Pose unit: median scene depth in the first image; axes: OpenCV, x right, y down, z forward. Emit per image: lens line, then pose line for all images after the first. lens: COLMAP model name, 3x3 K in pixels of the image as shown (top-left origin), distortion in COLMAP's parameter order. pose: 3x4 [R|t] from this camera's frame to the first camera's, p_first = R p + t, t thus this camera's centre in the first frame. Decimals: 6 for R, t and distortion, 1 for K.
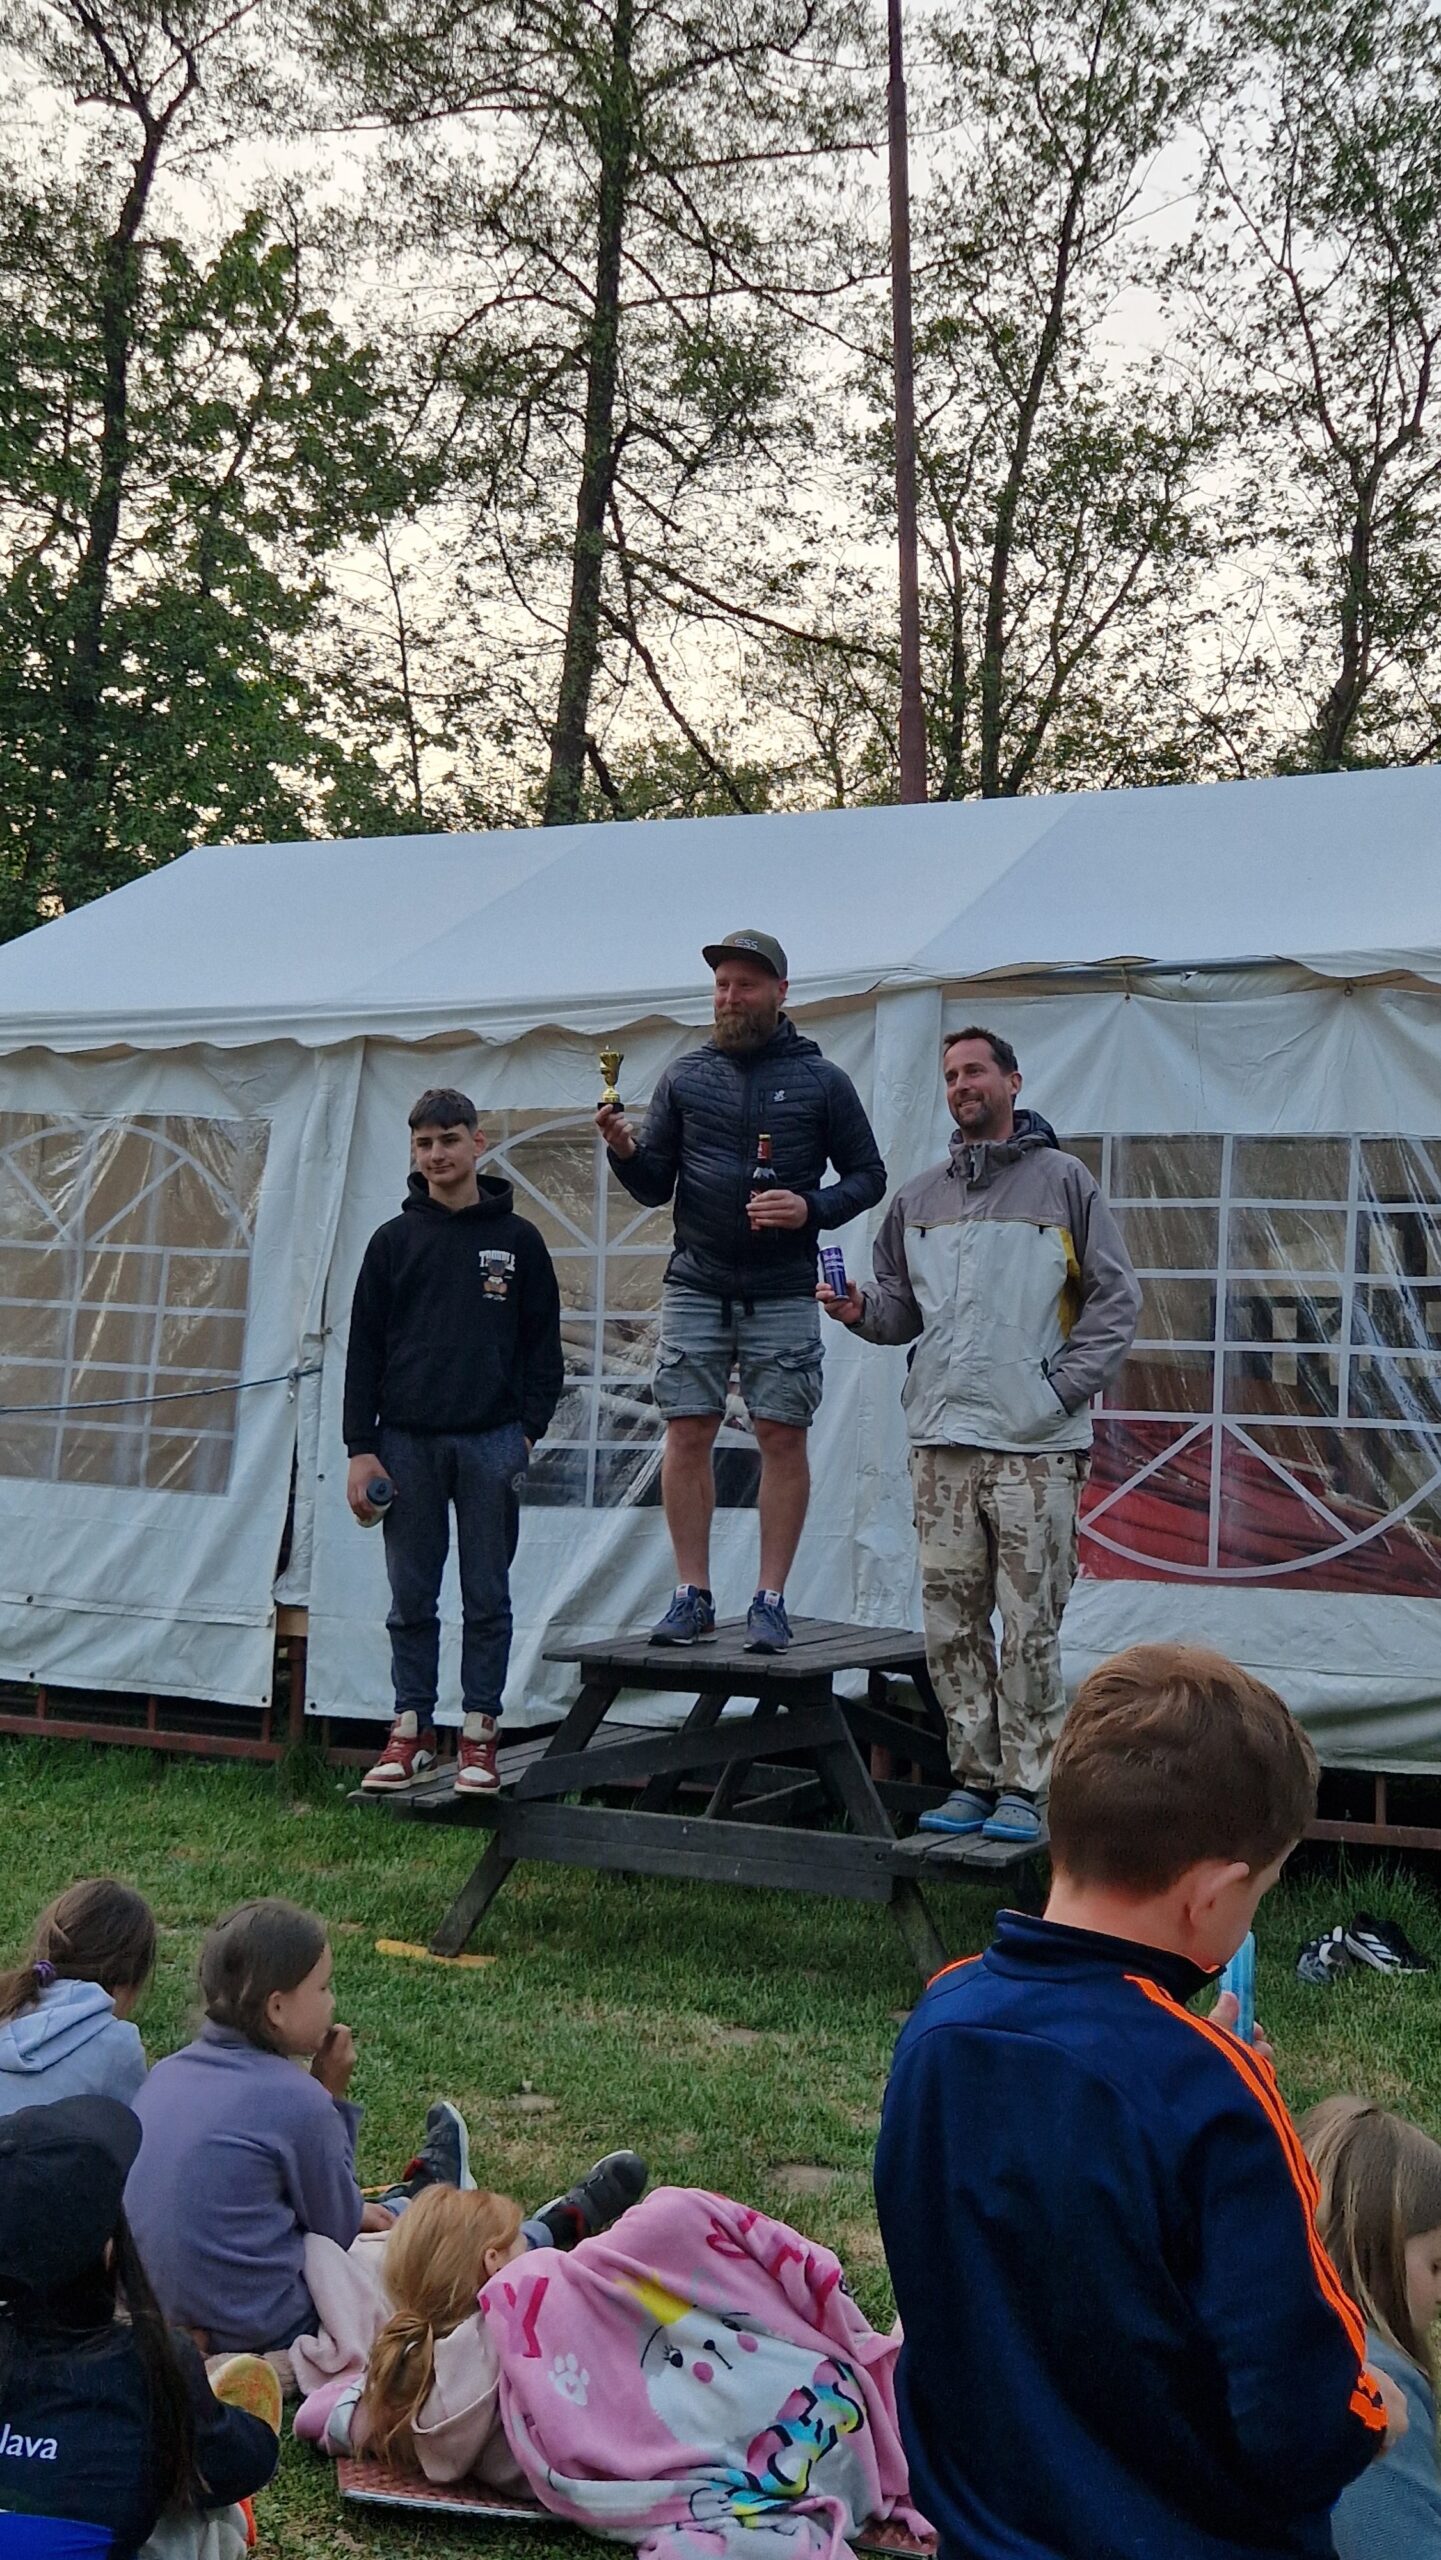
lens RADIAL K [[2549.9, 0, 742.8], [0, 2549.9, 1259.9], [0, 0, 1]] dist [0.062148, -0.009313]
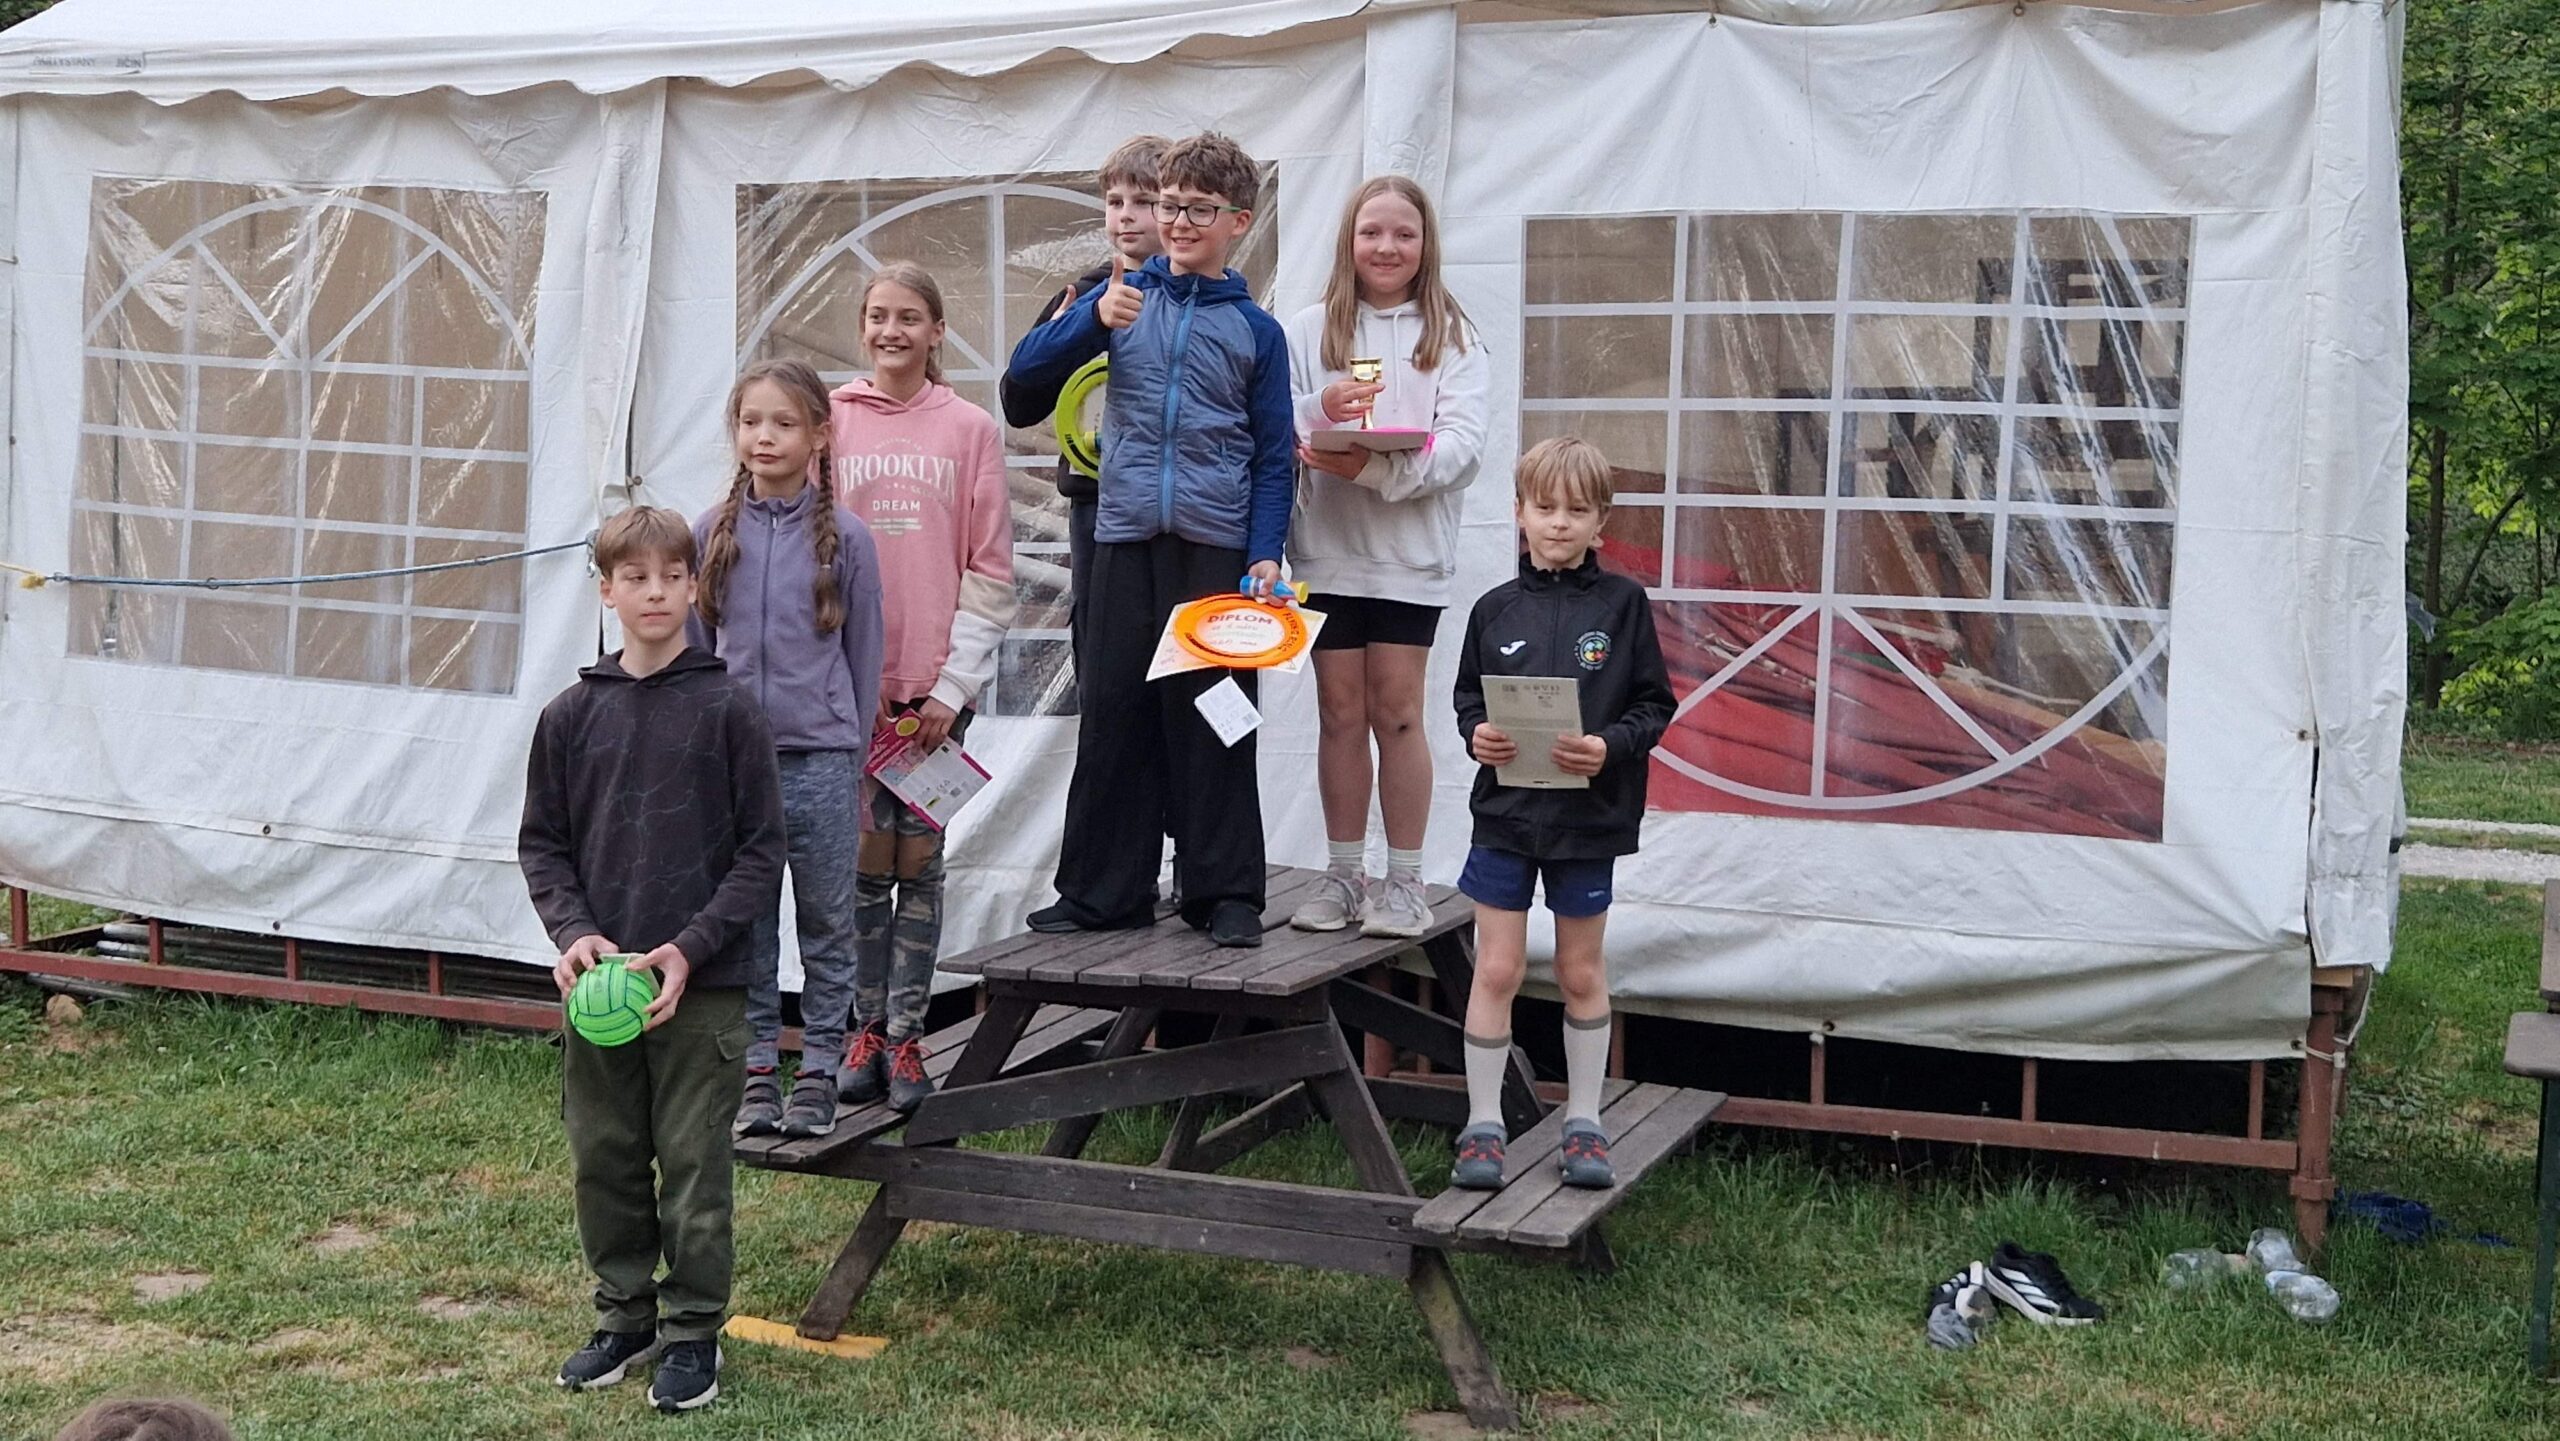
lens RADIAL K [[2930.4, 0, 1231.6], [0, 2930.4, 765.5], [0, 0, 1]] dist [0.052436, -0.005430]
pose [[0.999611, -0.017327, 0.021846, -0.008483], [0.013472, 0.986086, 0.165688, -0.034604], [-0.024413, -0.165329, 0.985936, 0.143720]]
